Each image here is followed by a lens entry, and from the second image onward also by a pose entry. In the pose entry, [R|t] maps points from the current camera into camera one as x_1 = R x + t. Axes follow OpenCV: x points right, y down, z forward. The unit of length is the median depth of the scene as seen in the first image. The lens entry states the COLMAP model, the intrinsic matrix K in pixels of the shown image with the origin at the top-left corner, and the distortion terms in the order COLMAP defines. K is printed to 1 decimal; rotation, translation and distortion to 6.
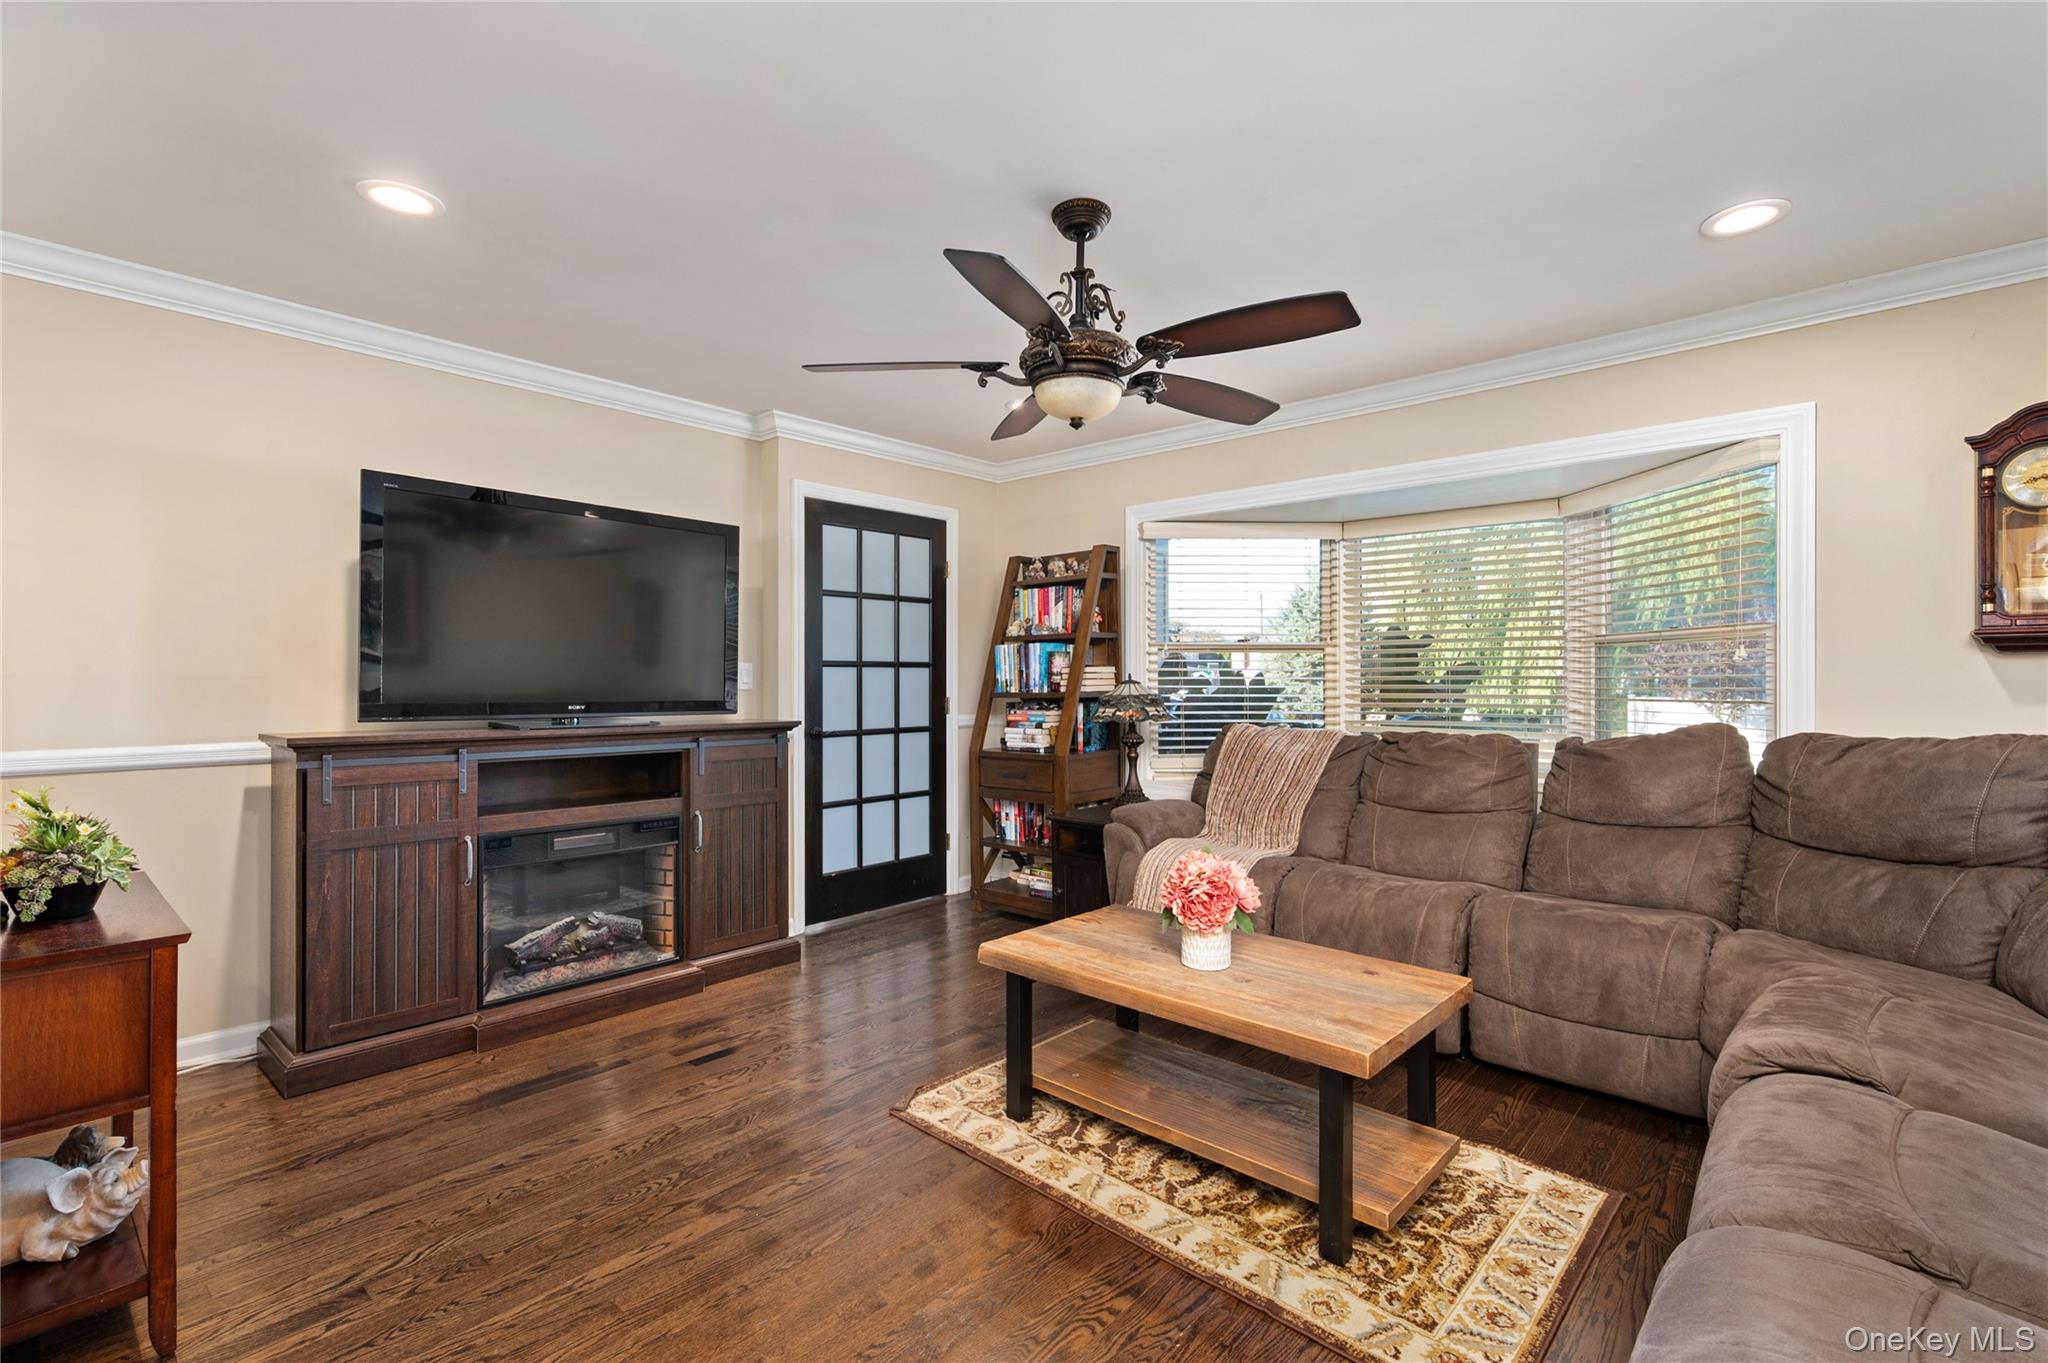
lens RADIAL K [[929.7, 0, 1027.4], [0, 929.7, 684.4], [0, 0, 1]] dist [0.006293, 0.000391]
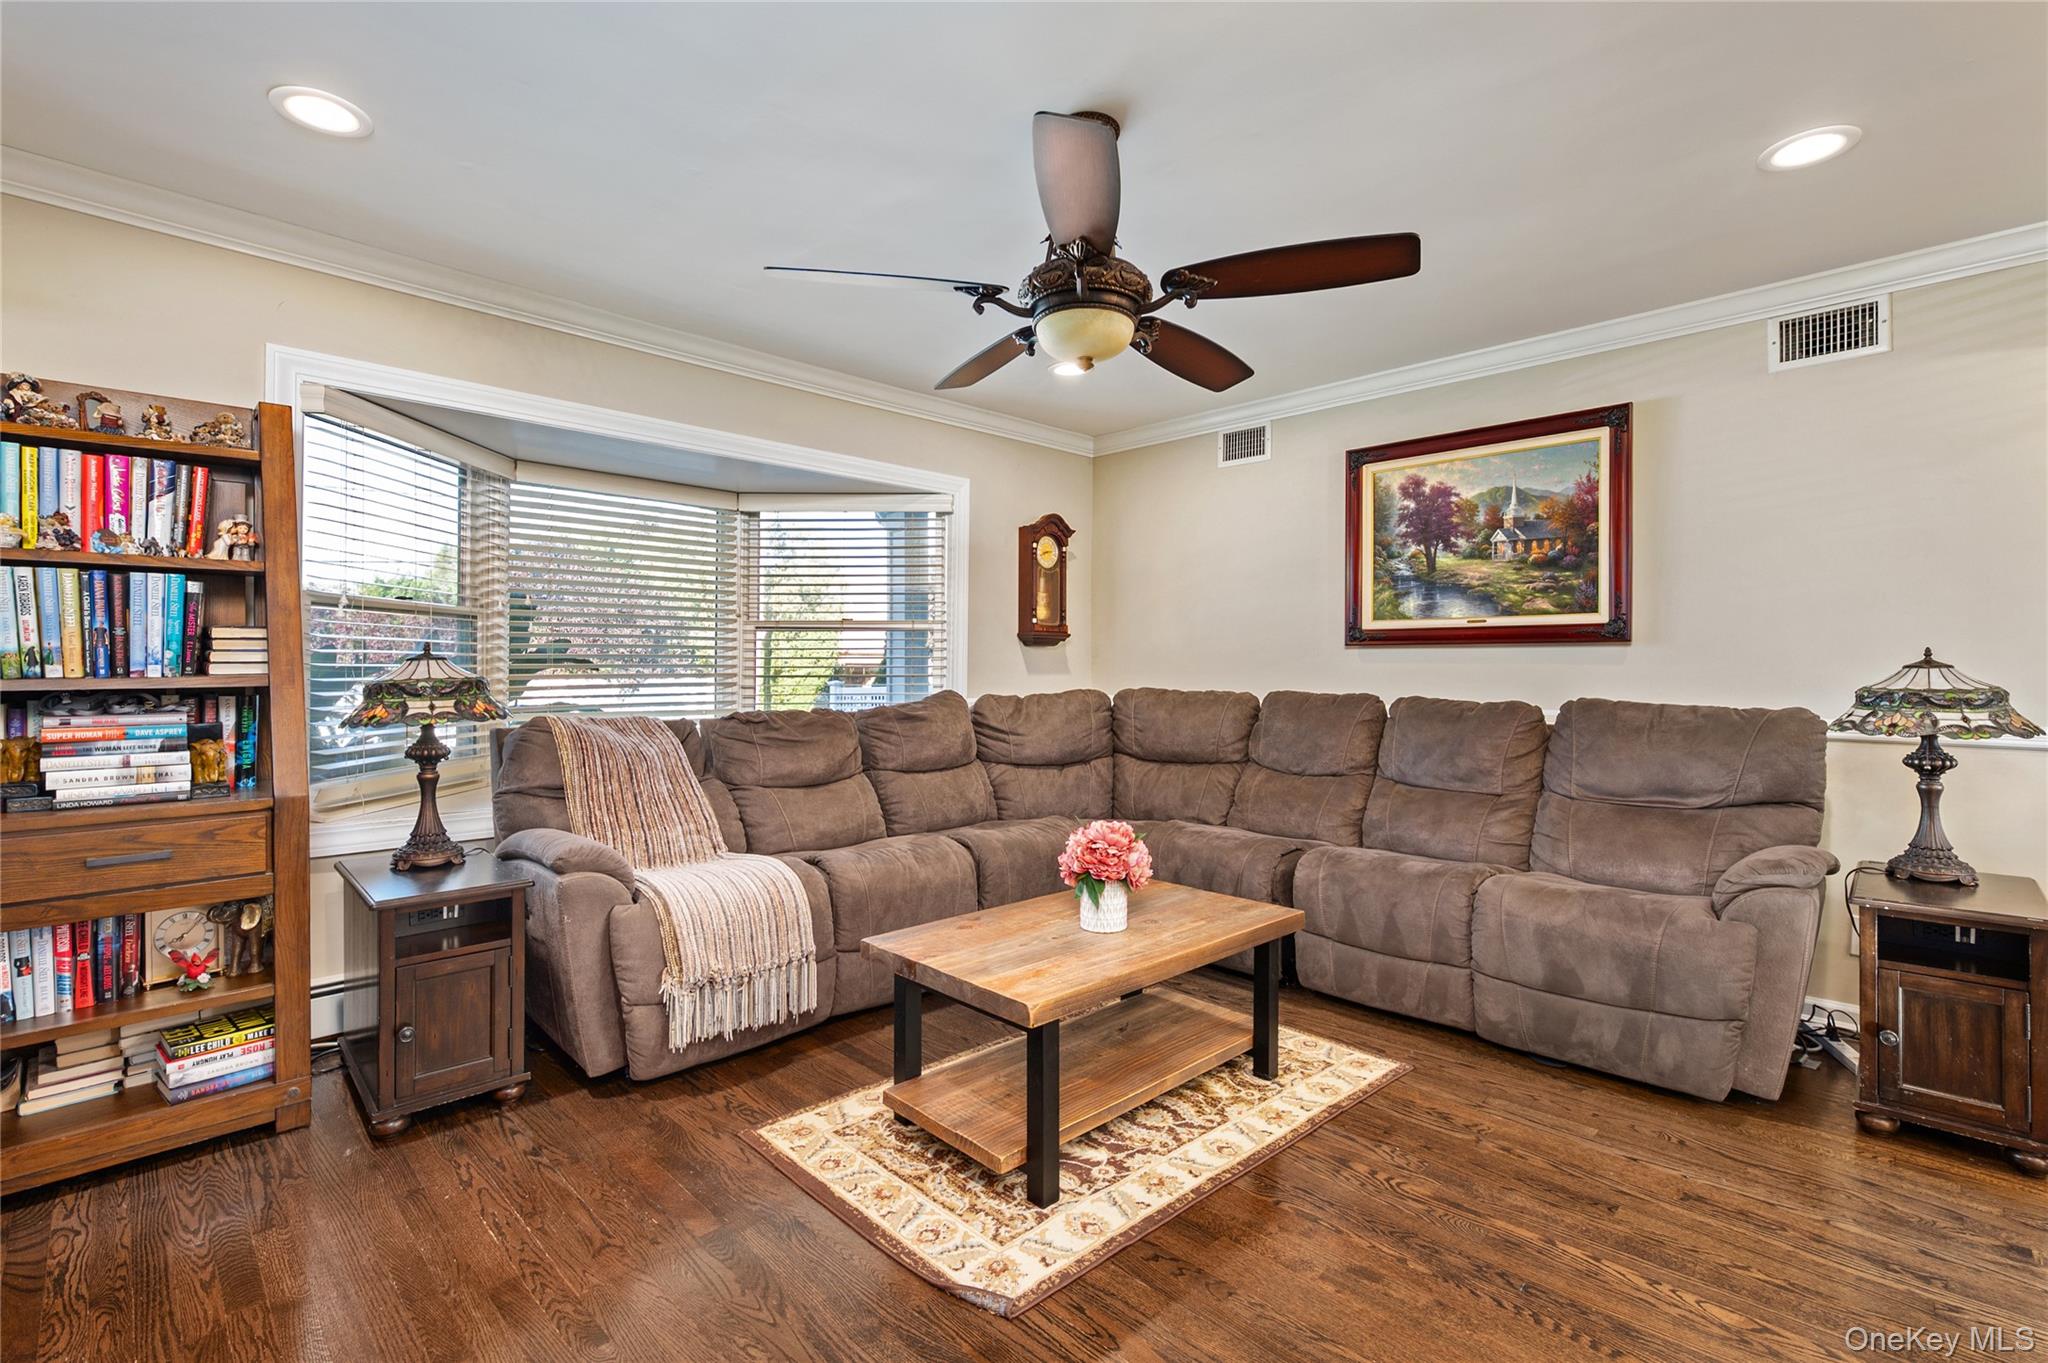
lens RADIAL K [[929.7, 0, 1026.7], [0, 929.7, 667.3], [0, 0, 1]] dist [0.006293, 0.000391]
pose [[0.057716, -0.000867, 0.998333, -0.865358], [0.001674, 0.999998, 0.000772, 0.008297], [-0.998332, 0.001626, 0.057718, 1.039646]]
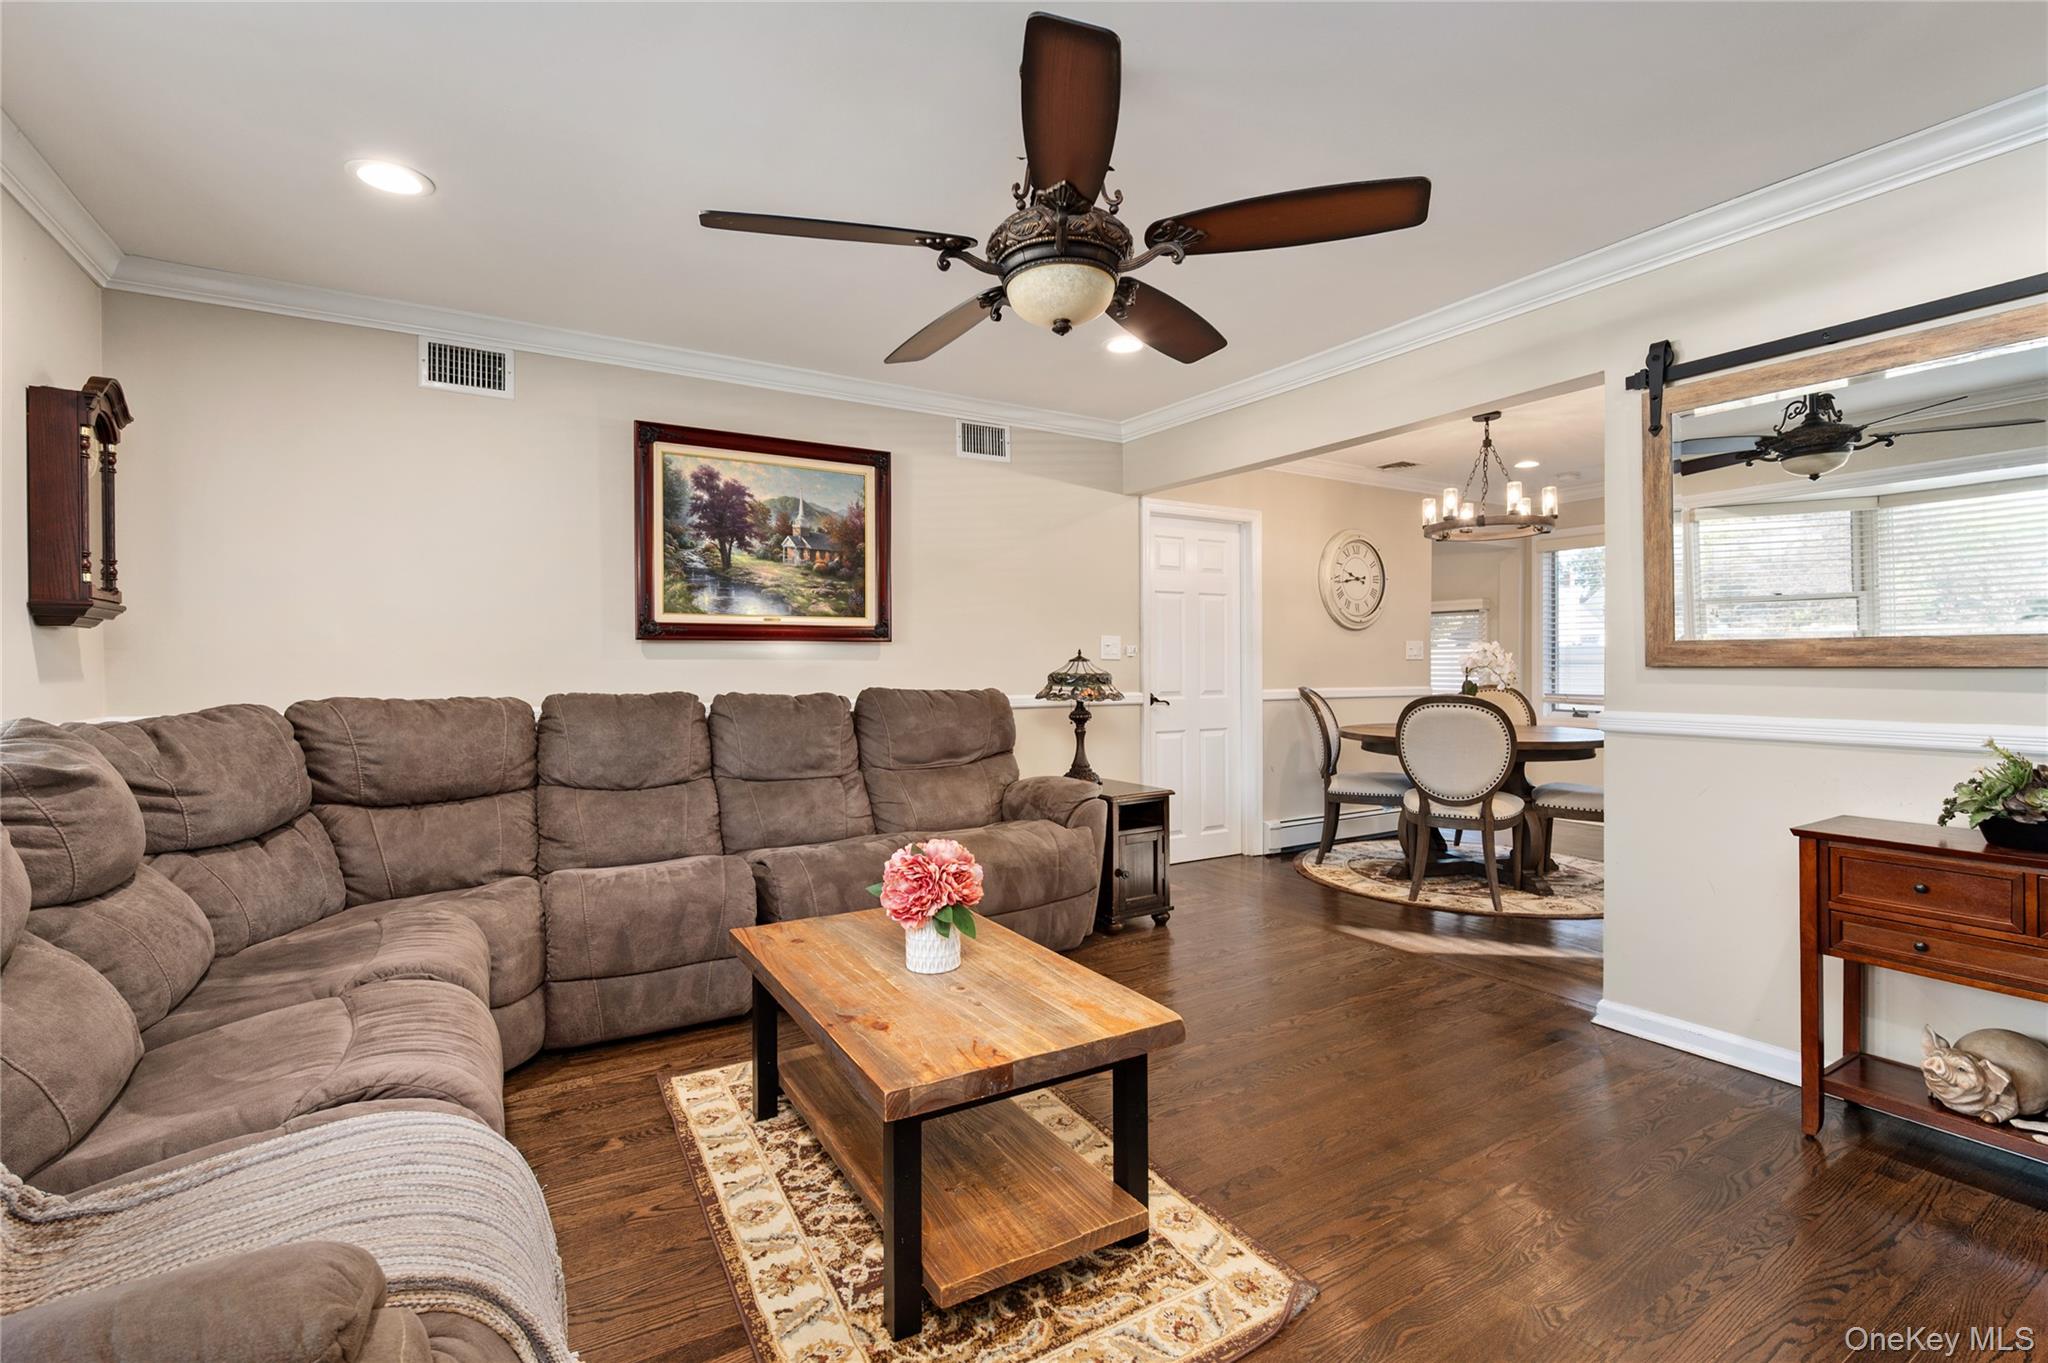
lens RADIAL K [[929.7, 0, 1026.7], [0, 929.7, 669.6], [0, 0, 1]] dist [0.006293, 0.000391]
pose [[-0.958086, 0.002513, 0.286470, -0.152322], [0.006196, 0.999909, 0.011953, 0.005665], [-0.286414, 0.013227, -0.958015, 1.853166]]
